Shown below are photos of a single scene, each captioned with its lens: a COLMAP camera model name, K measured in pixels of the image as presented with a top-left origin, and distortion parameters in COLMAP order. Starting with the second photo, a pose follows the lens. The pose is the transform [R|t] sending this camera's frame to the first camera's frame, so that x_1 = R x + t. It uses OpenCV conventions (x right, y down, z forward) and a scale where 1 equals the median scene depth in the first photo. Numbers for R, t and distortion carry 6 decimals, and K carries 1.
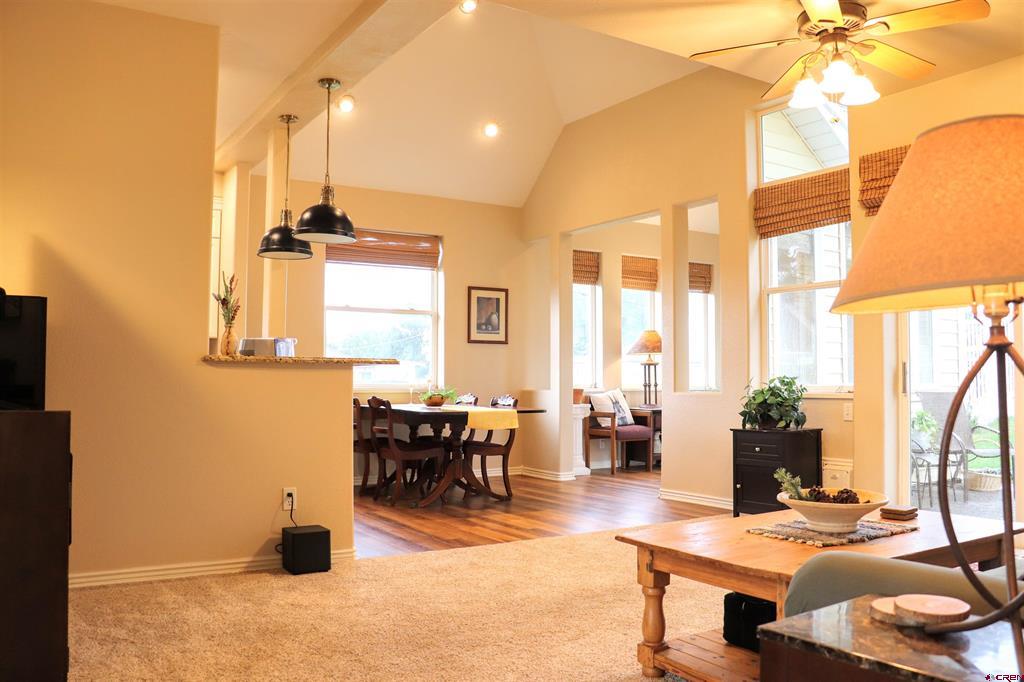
lens RADIAL K [[845.3, 0, 513.4], [0, 845.3, 340.4], [0, 0, 1]] dist [-0.118851, -0.003341]
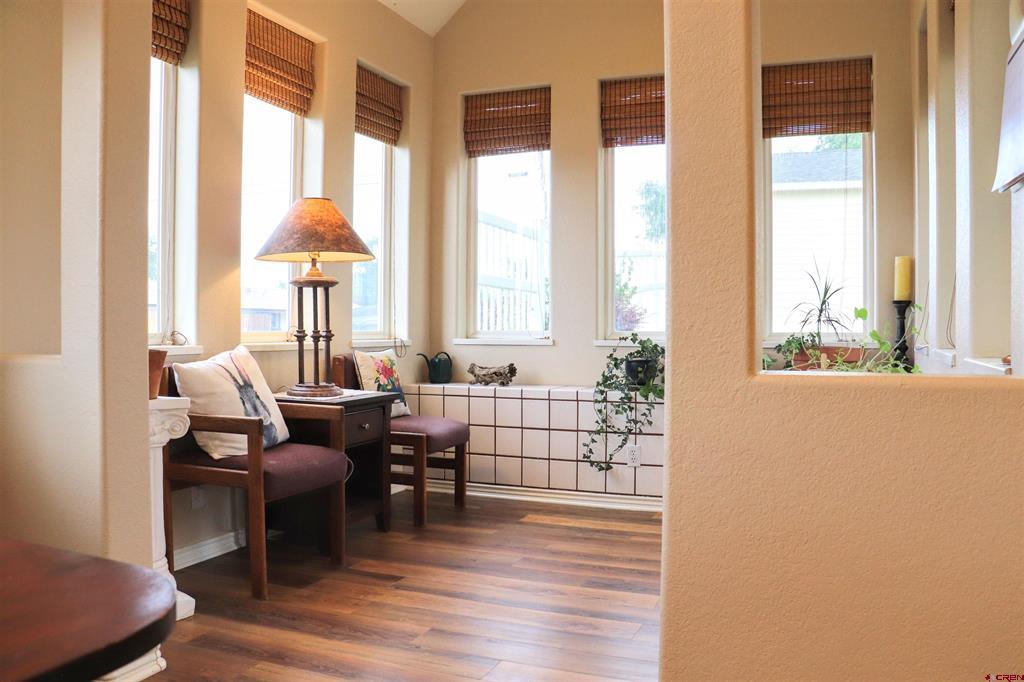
lens RADIAL K [[845.3, 0, 508.9], [0, 845.3, 339.7], [0, 0, 1]] dist [-0.118851, -0.003341]
pose [[0.820669, -0.004012, 0.571390, 0.012430], [-0.028093, 0.998483, 0.047360, 0.034768], [-0.570713, -0.054918, 0.819311, 0.650399]]
